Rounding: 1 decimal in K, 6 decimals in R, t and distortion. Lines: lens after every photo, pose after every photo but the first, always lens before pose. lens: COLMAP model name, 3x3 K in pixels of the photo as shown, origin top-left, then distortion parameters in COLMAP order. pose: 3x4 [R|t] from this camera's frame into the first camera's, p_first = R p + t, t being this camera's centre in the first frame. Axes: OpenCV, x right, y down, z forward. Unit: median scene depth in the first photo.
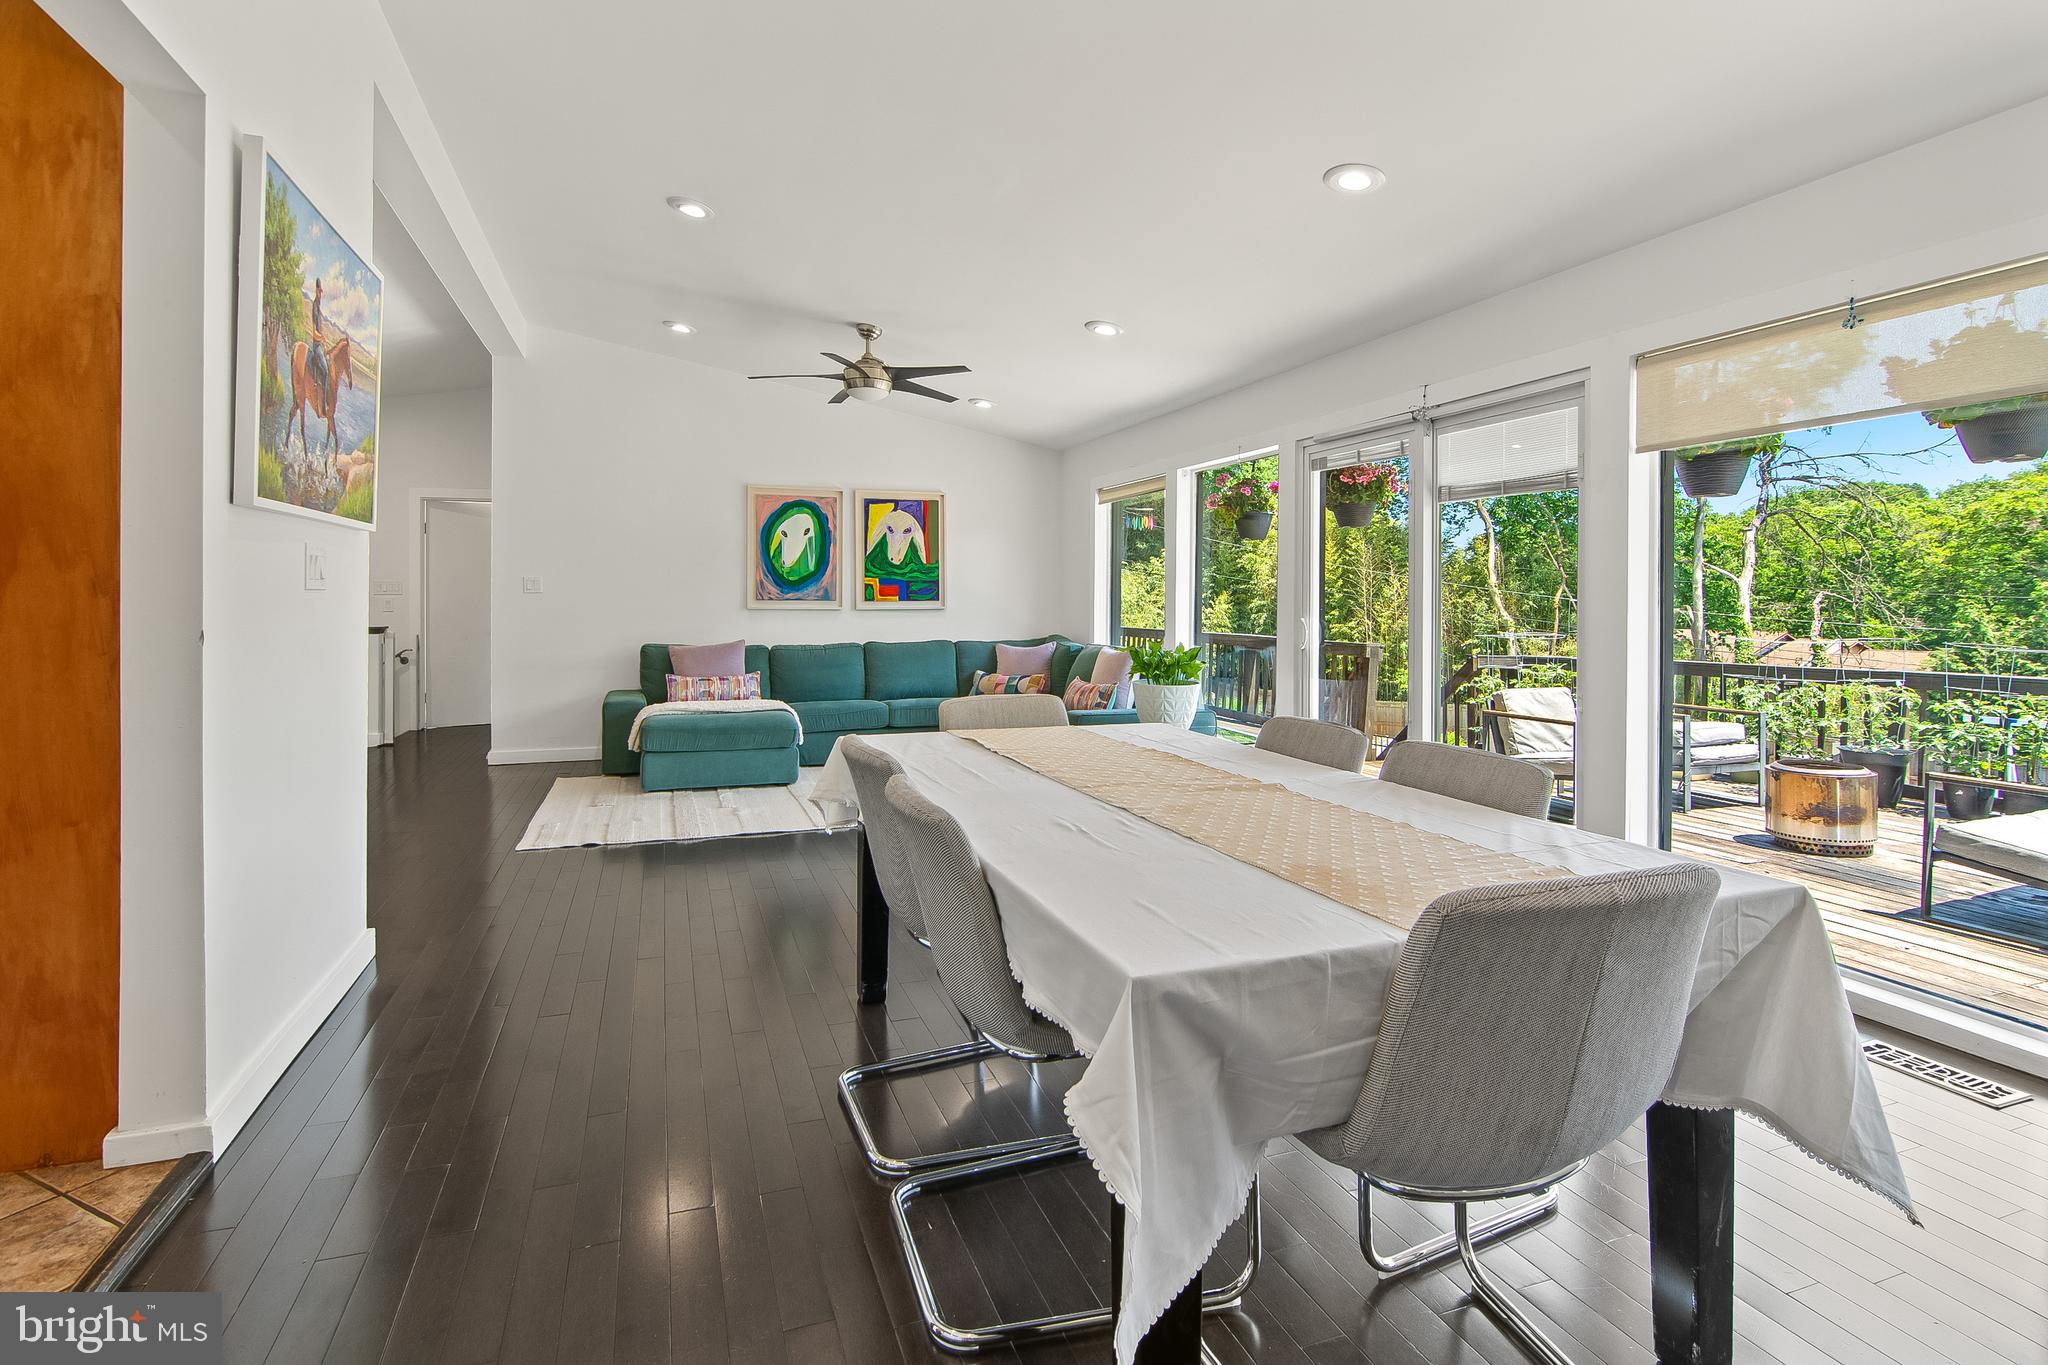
lens RADIAL K [[1021.8, 0, 1024.3], [0, 1021.8, 600.8], [0, 0, 1]] dist [-0.001466, -0.004310]
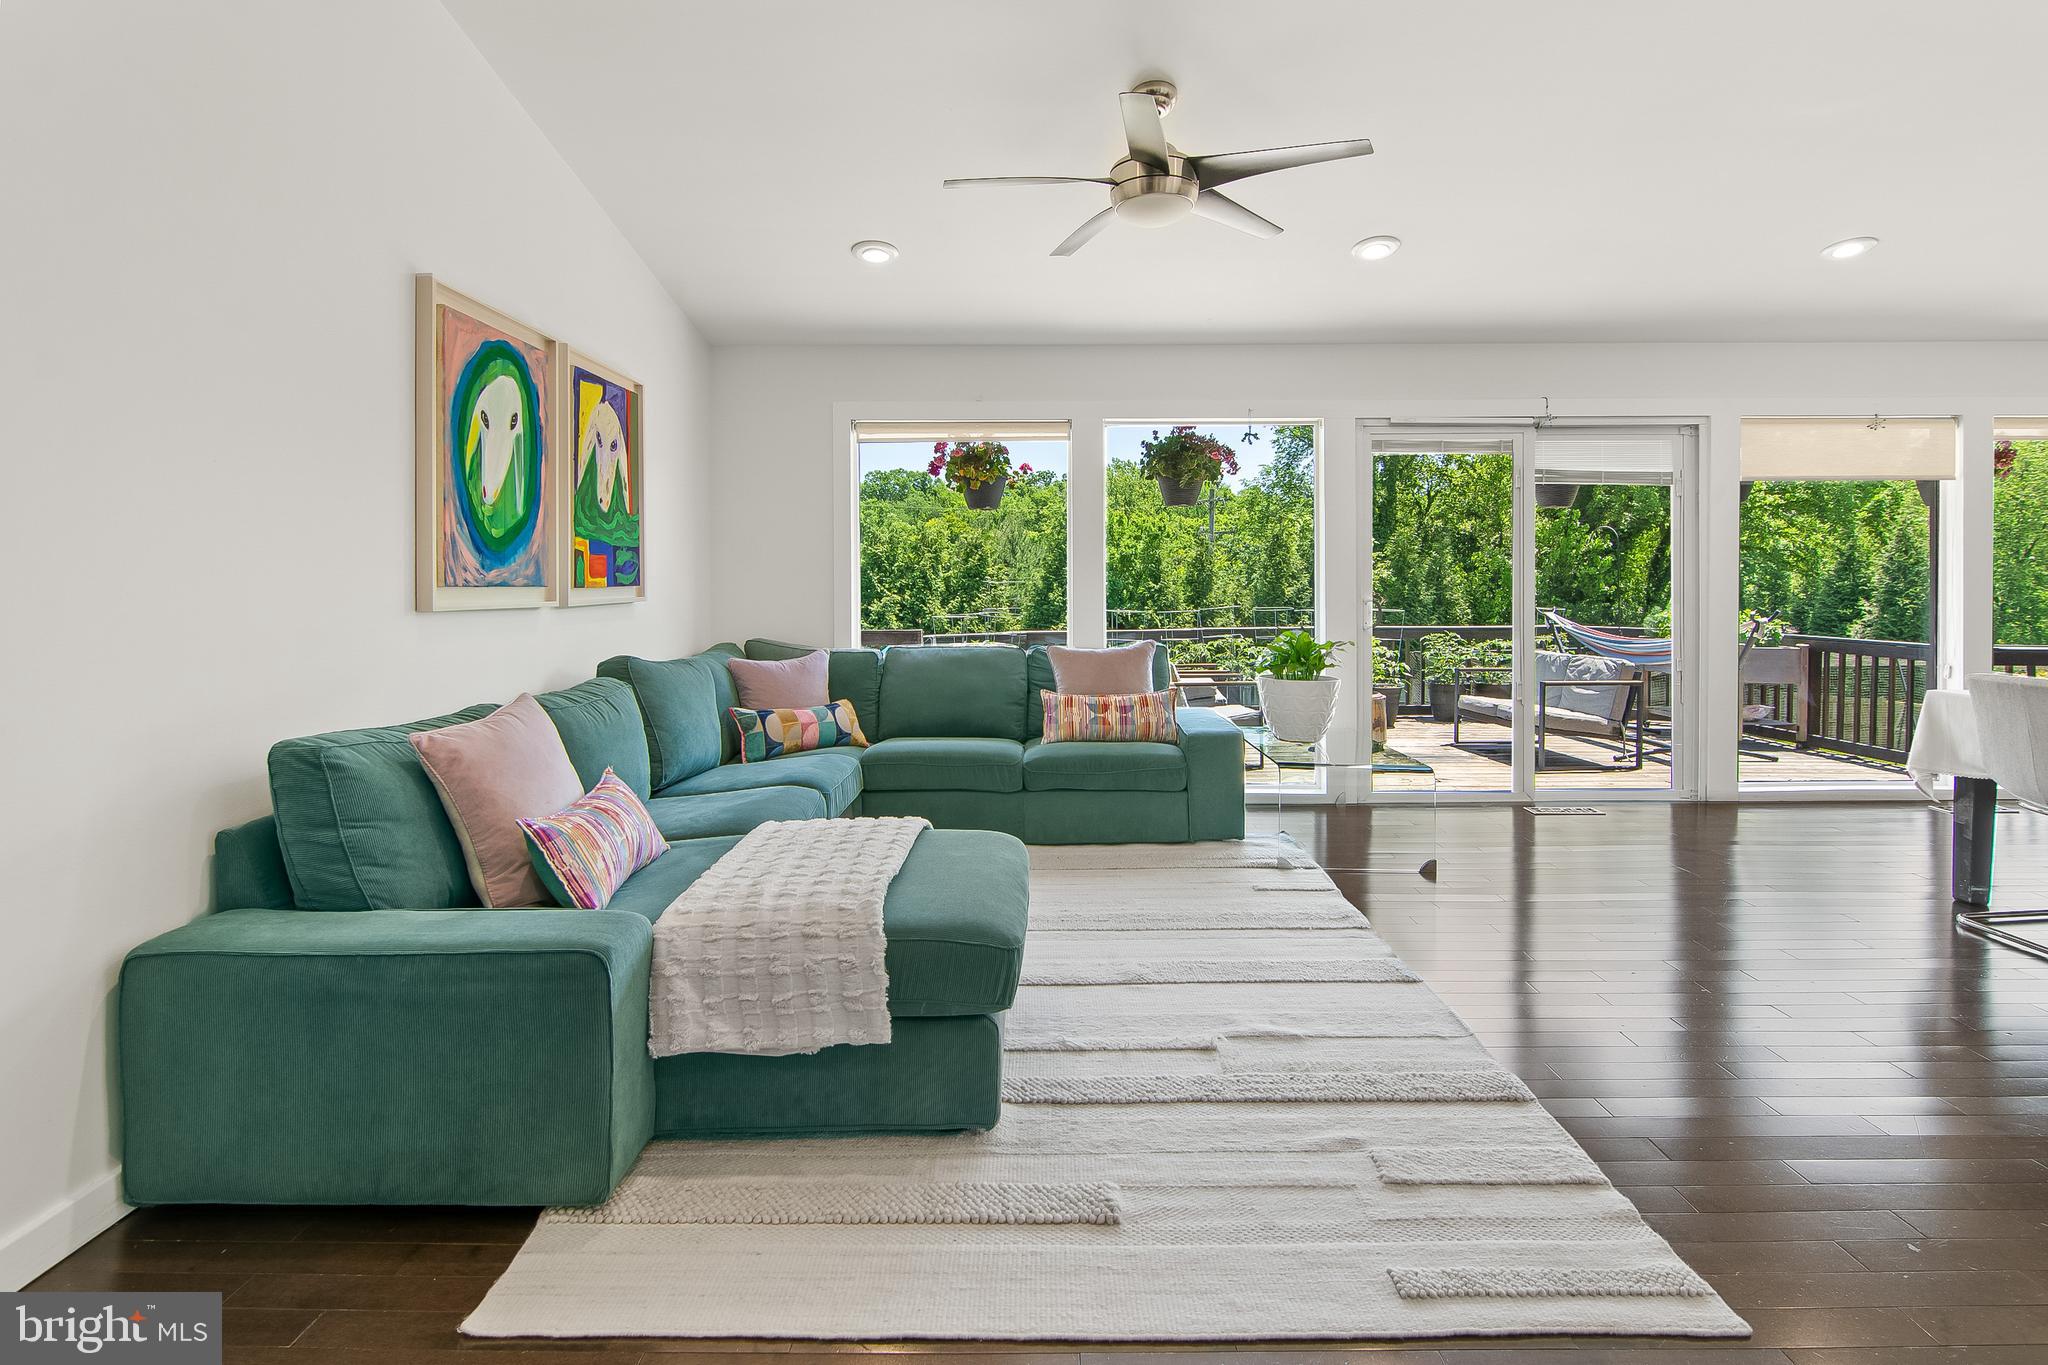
lens RADIAL K [[1021.8, 0, 1031.8], [0, 1021.8, 585.2], [0, 0, 1]] dist [-0.001466, -0.004310]
pose [[0.335680, -0.008369, 0.941939, -0.531508], [0.007470, 0.999953, 0.006222, -0.002075], [-0.941946, 0.004948, 0.335727, 0.660537]]
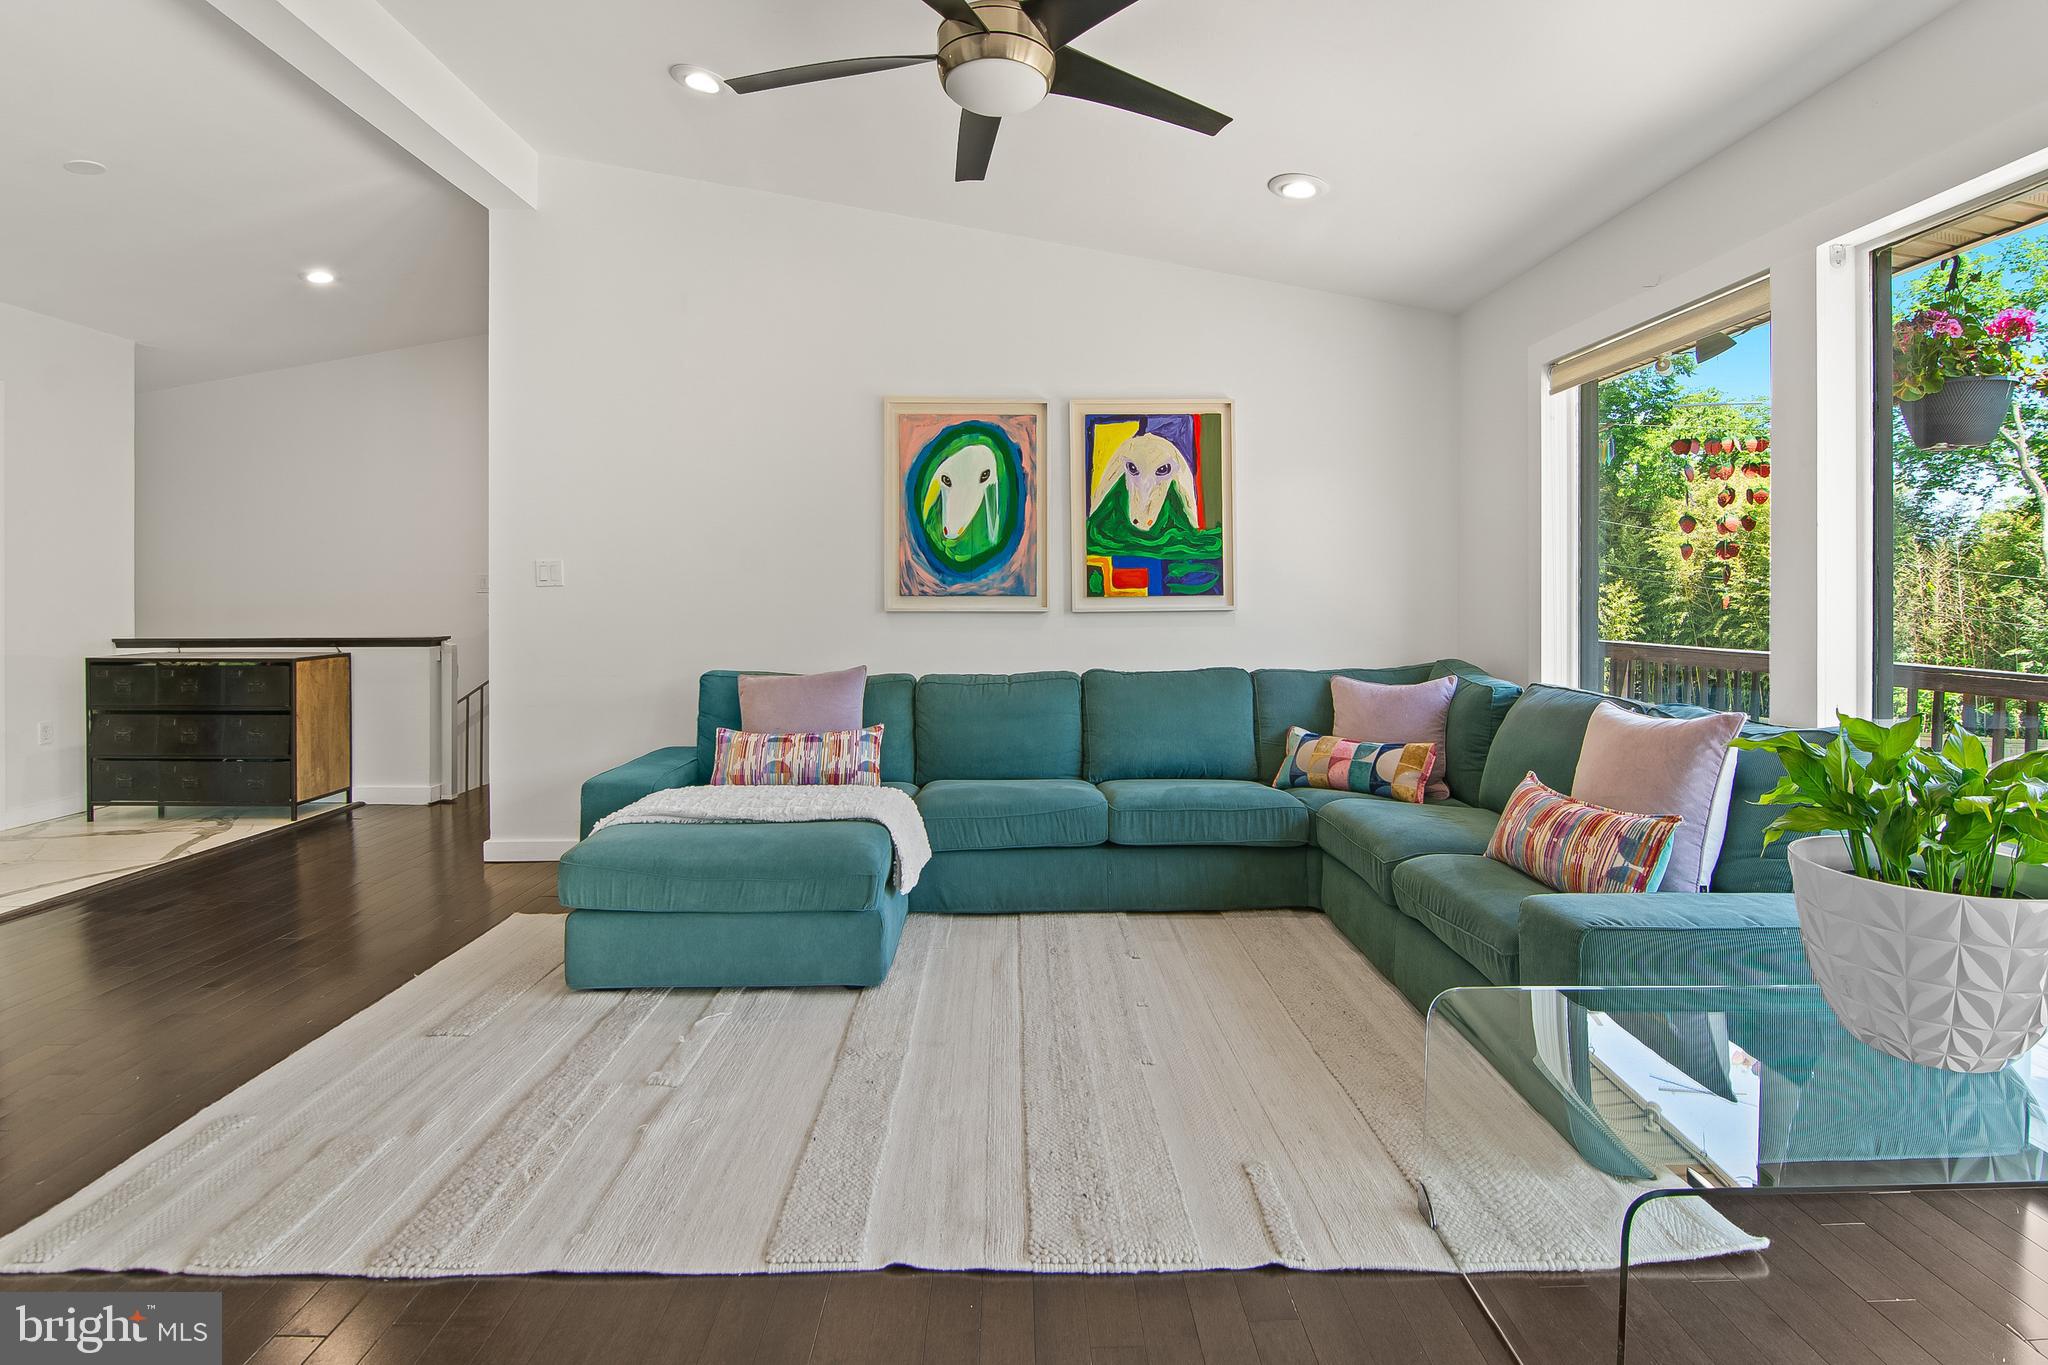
lens RADIAL K [[1021.8, 0, 1028.2], [0, 1021.8, 600.3], [0, 0, 1]] dist [-0.001466, -0.004310]
pose [[0.948175, -0.005462, -0.317701, -0.008346], [0.005496, 0.999985, -0.000791, 0.002525], [0.317700, -0.000996, 0.948191, 0.463256]]
